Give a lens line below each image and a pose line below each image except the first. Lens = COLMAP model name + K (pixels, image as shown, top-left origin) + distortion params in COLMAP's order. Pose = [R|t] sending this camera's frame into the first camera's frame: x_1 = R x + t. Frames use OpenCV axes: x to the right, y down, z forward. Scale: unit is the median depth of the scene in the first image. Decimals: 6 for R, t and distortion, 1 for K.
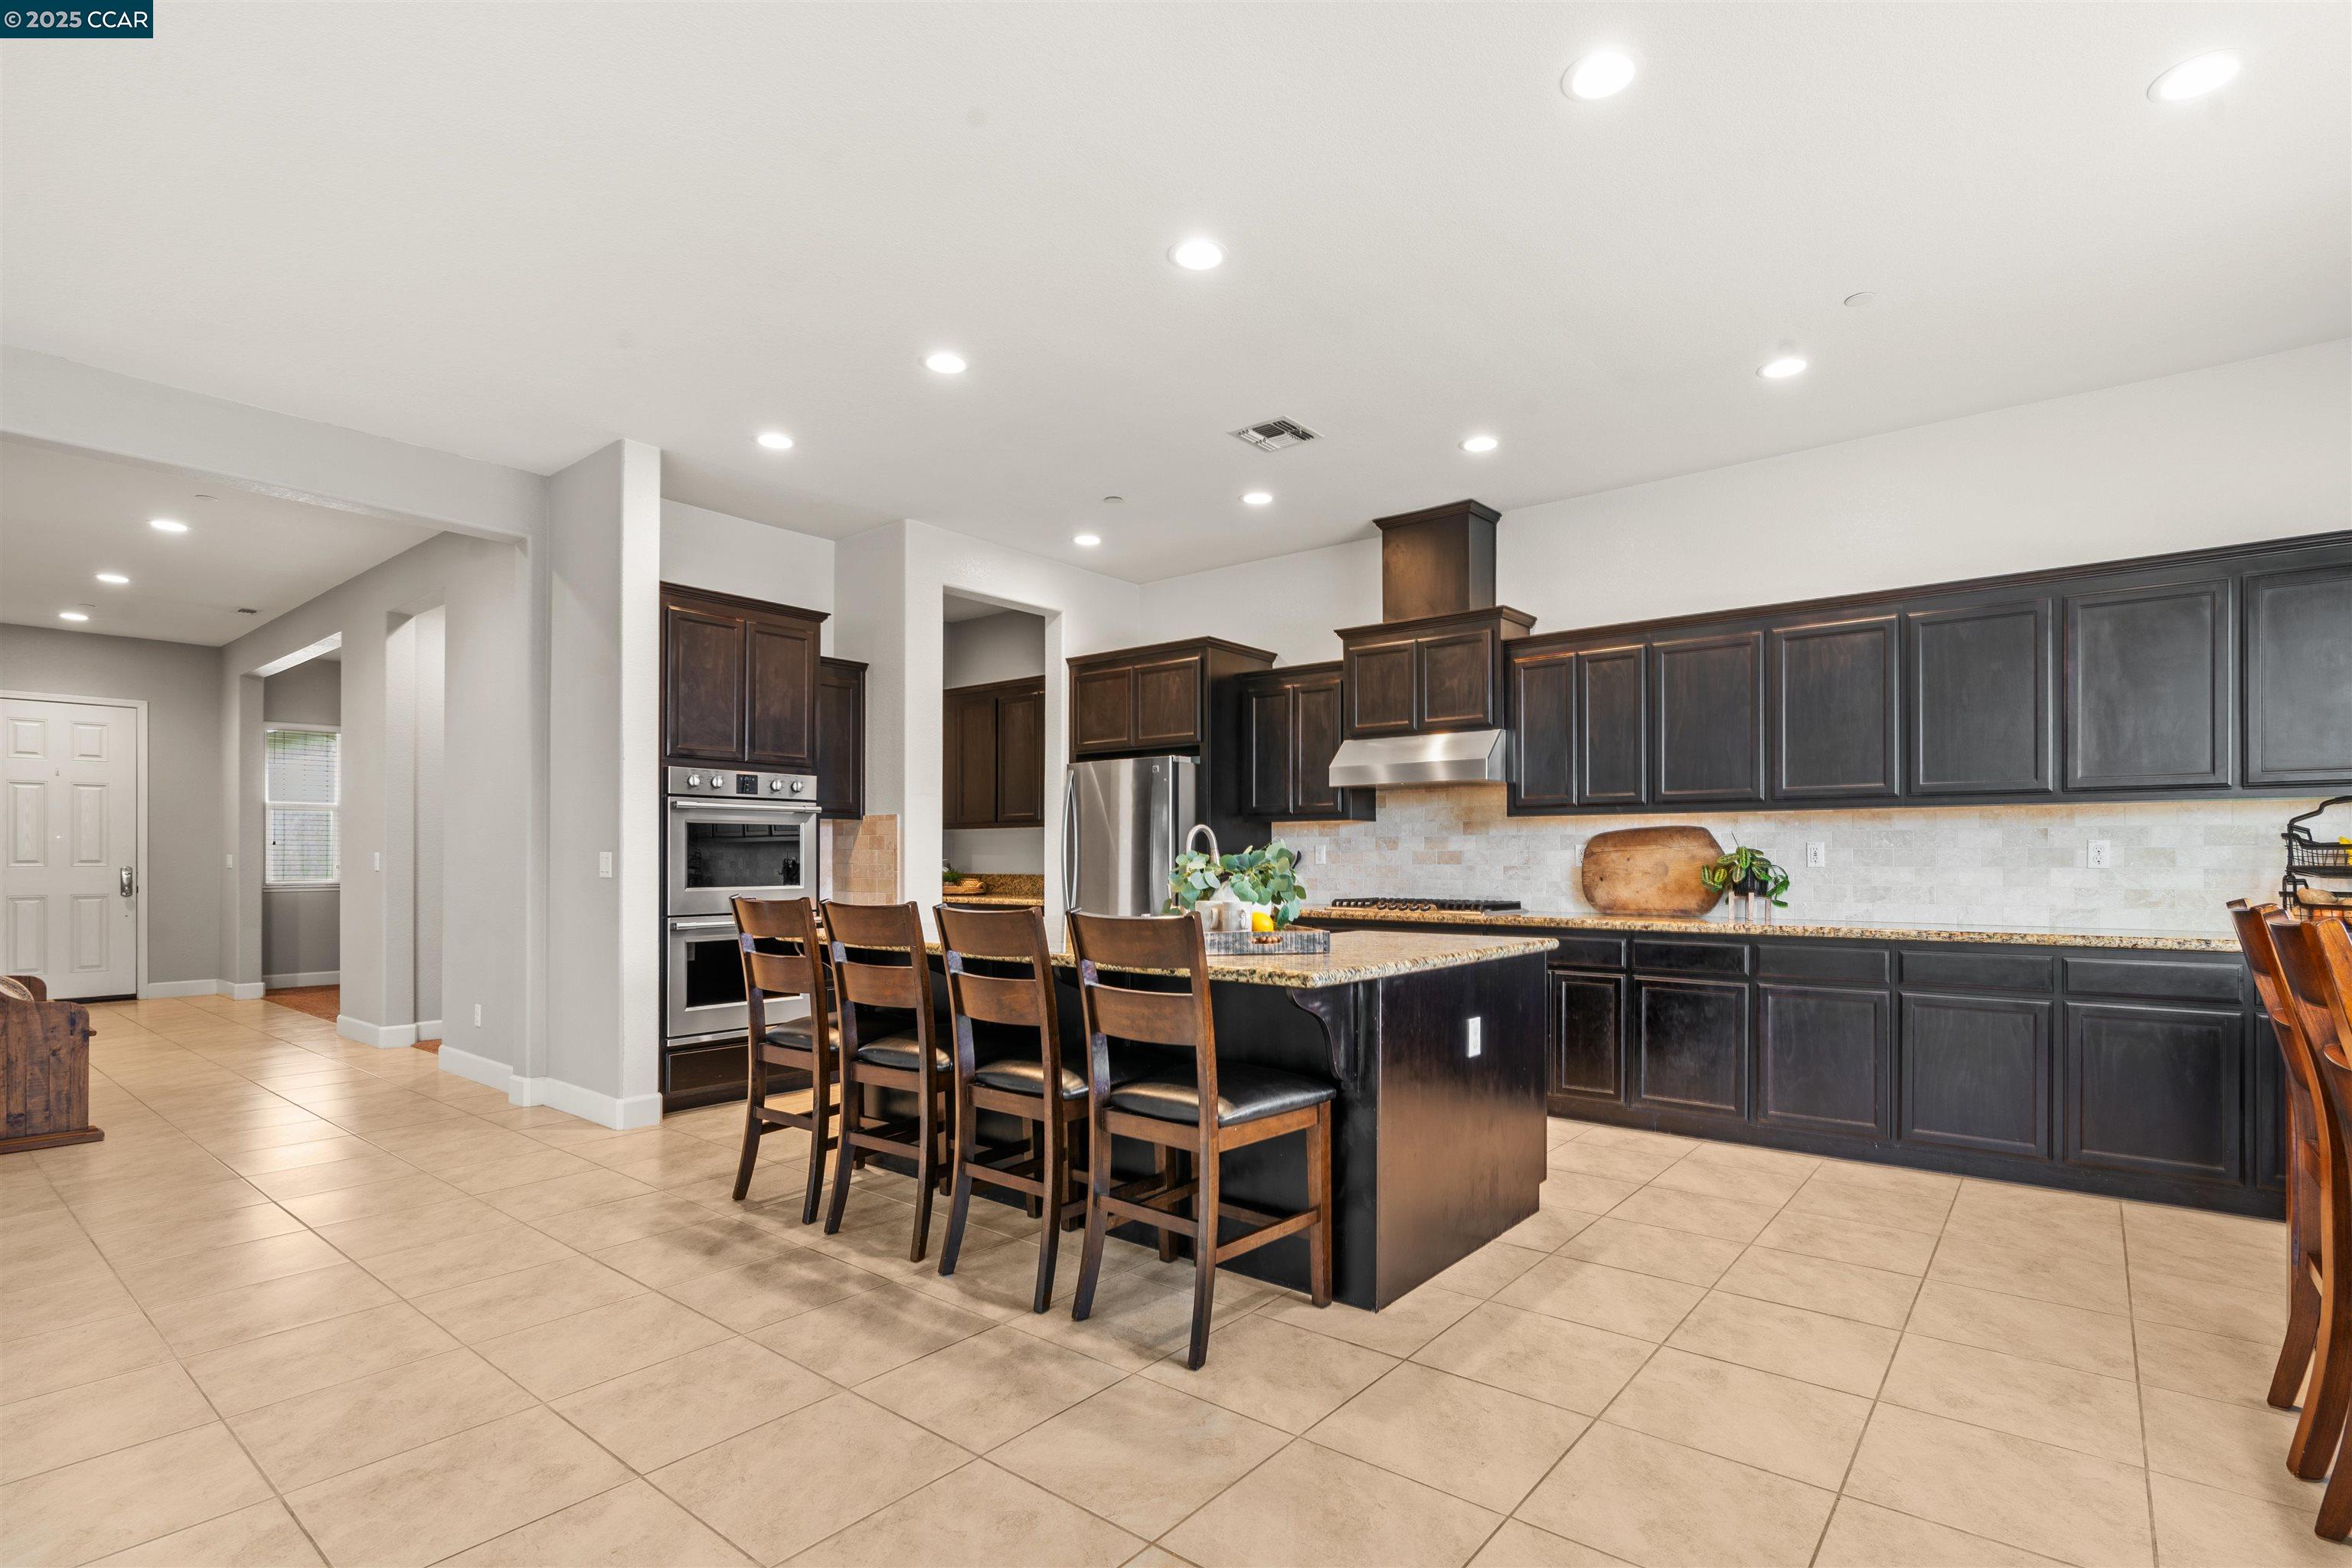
lens RADIAL K [[1111.6, 0, 1208.5], [0, 1111.6, 857.8], [0, 0, 1]] dist [-0.000935, 0.000489]
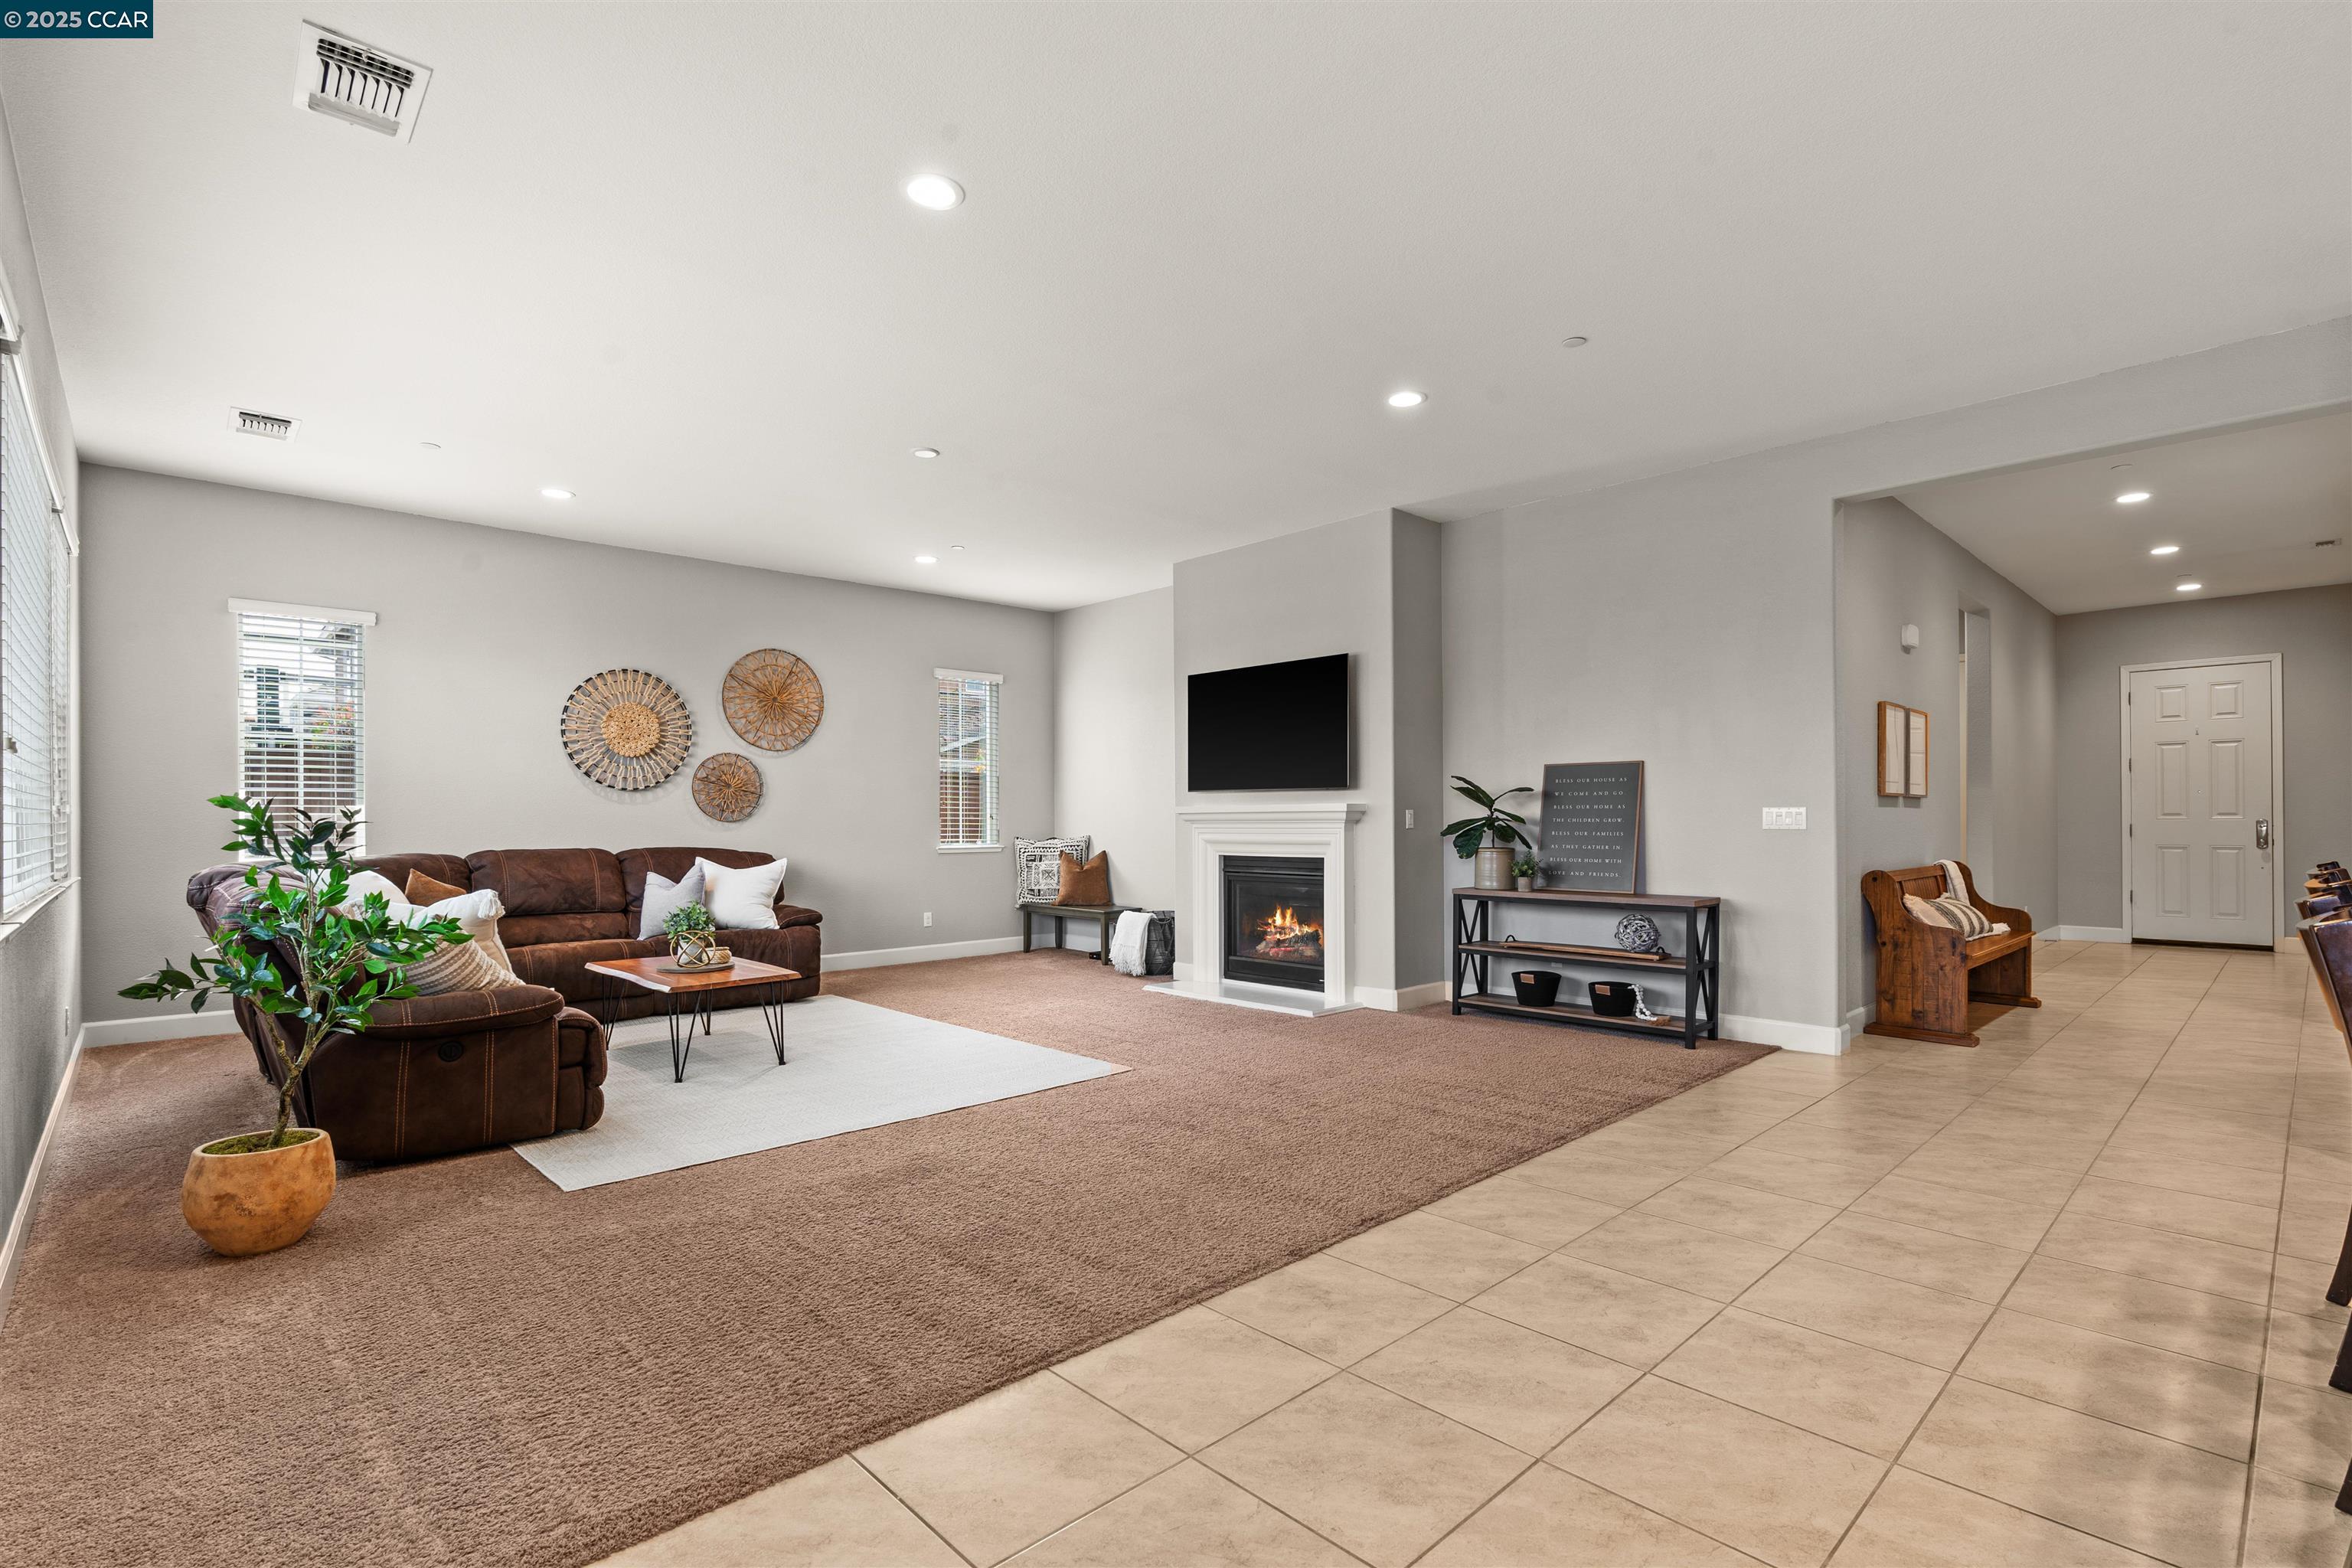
lens RADIAL K [[1091.9, 0, 1179.8], [0, 1091.9, 818.0], [0, 0, 1]] dist [-0.004867, -0.000263]
pose [[-0.139972, 0.002492, -0.990152, 0.263665], [0.003869, 0.999991, 0.001970, 0.002040], [0.990148, -0.003555, -0.139980, 0.296101]]
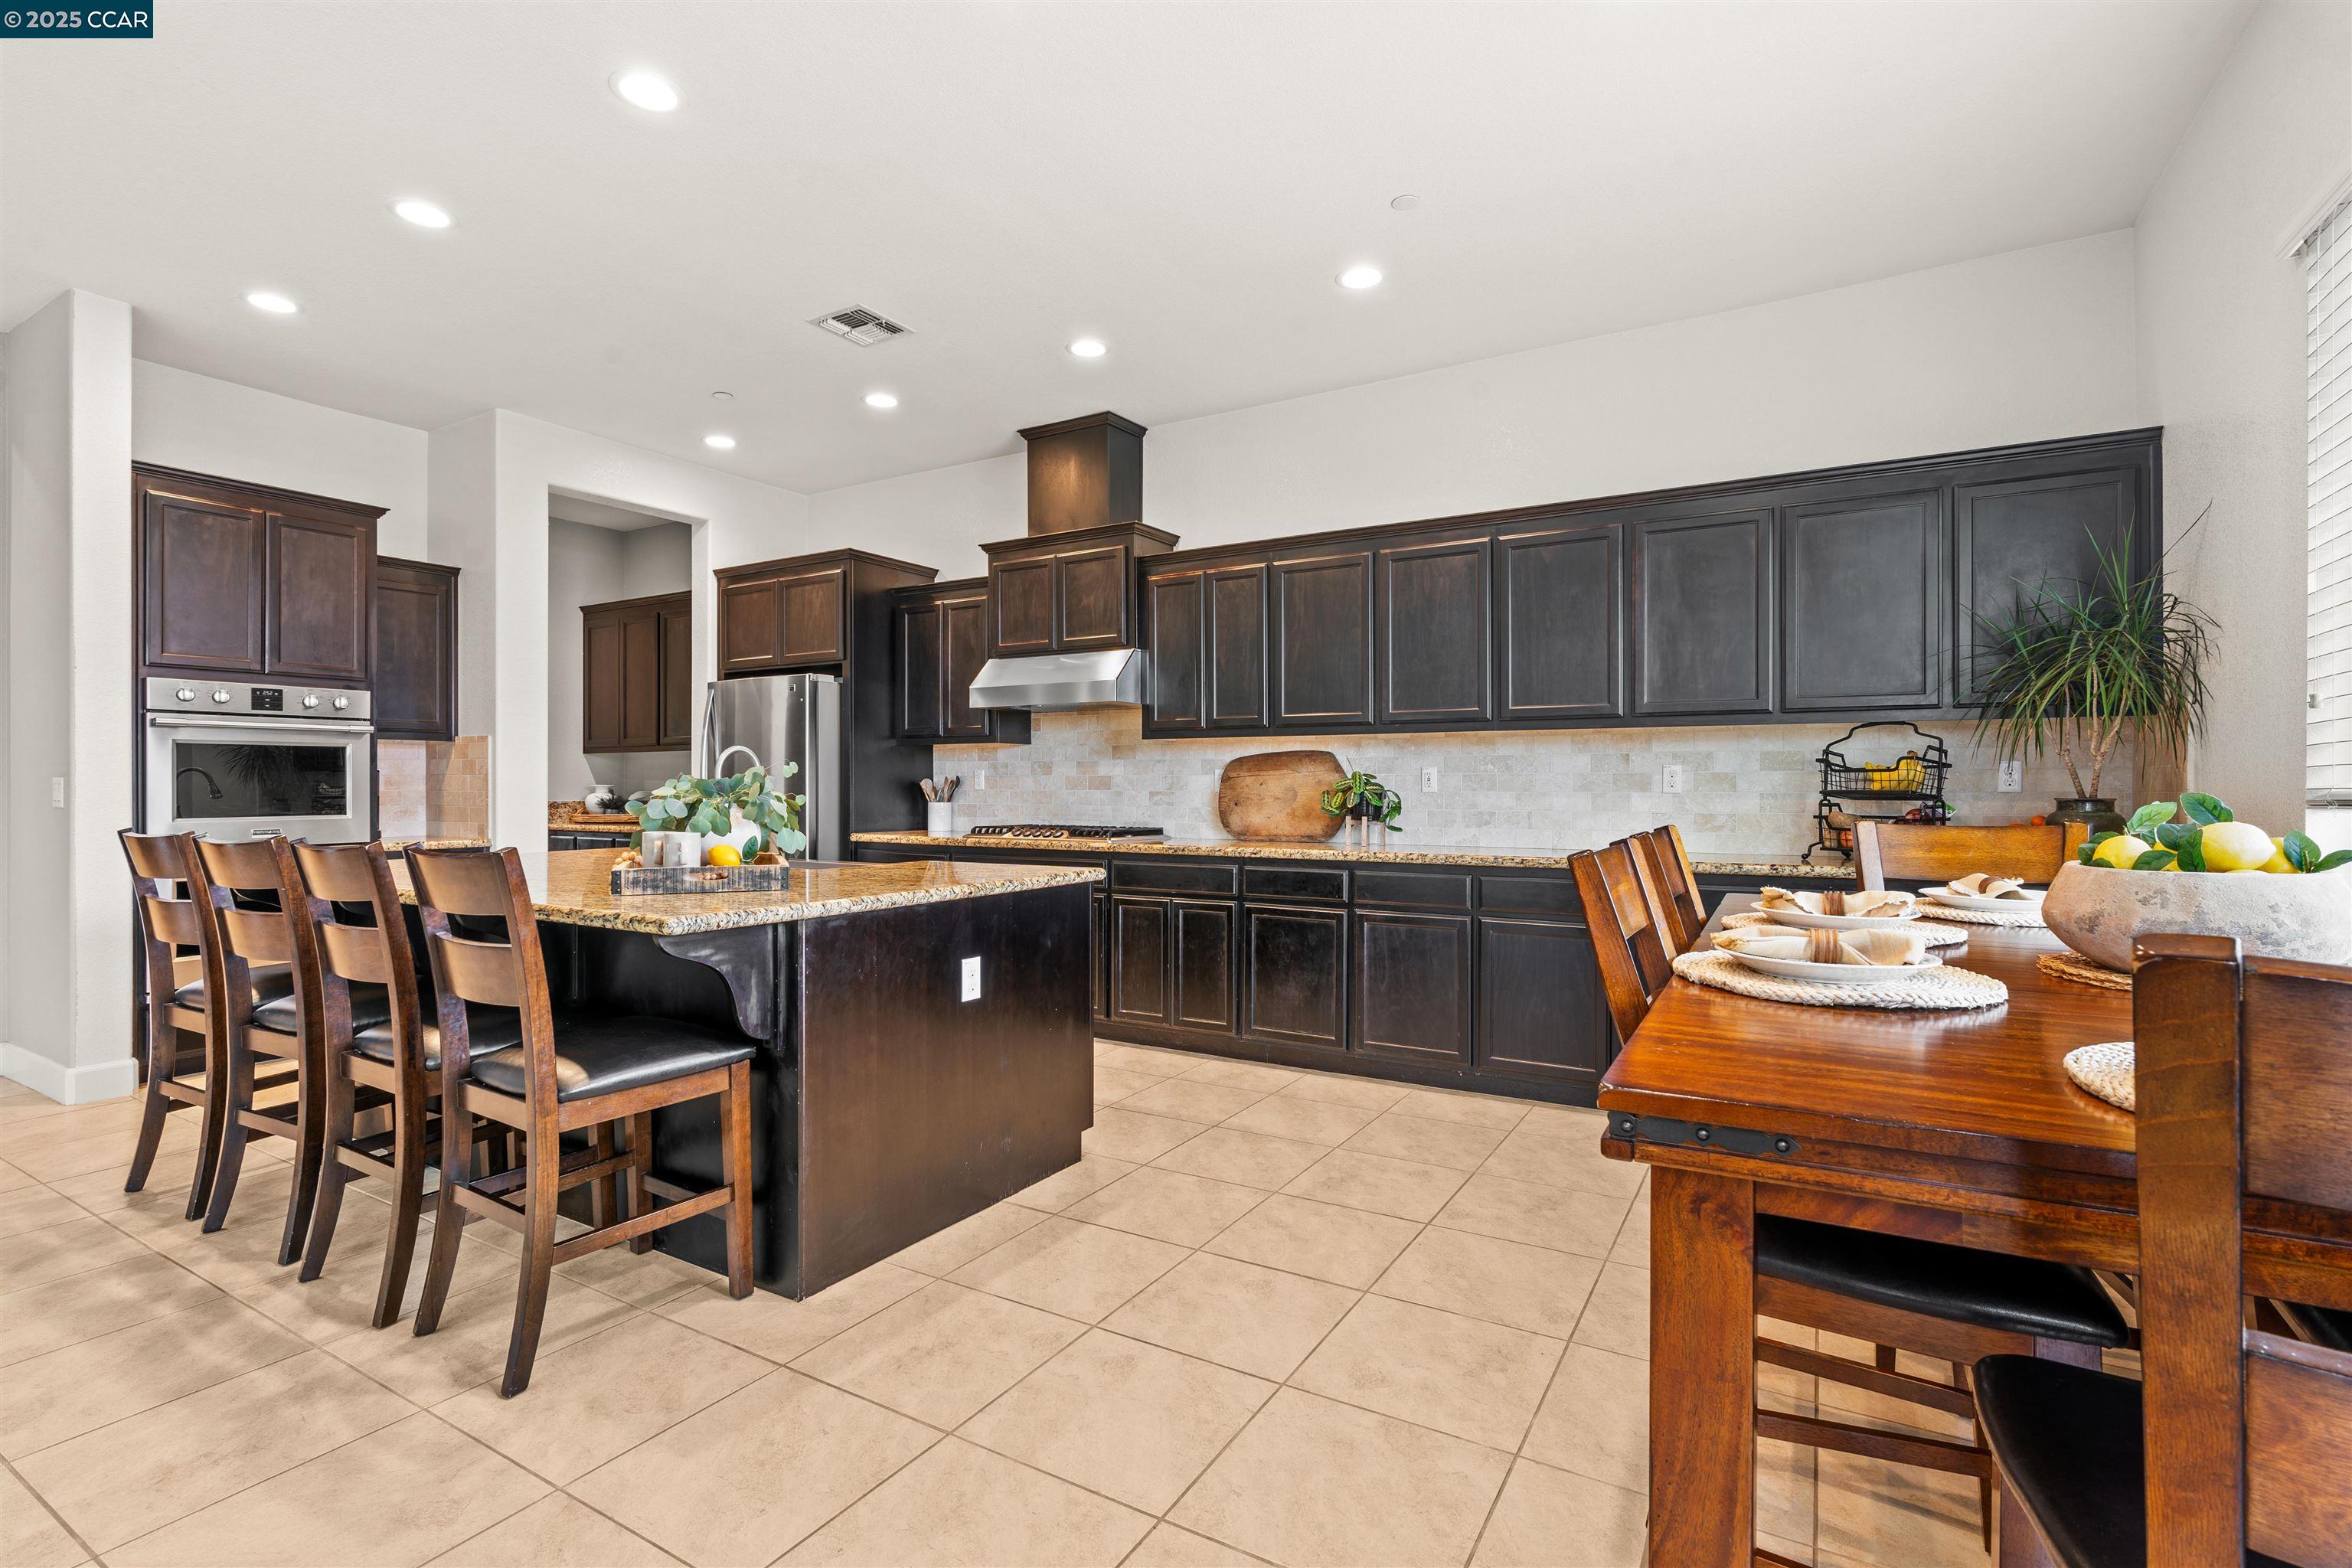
lens RADIAL K [[1081.6, 0, 1176.0], [0, 1081.6, 784.0], [0, 0, 1]] dist [0.000835, 0.001046]
pose [[0.991707, -0.000727, 0.128516, 0.194106], [0.000687, 1.000000, 0.000349, 0.000860], [-0.128516, -0.000258, 0.991707, 0.068506]]
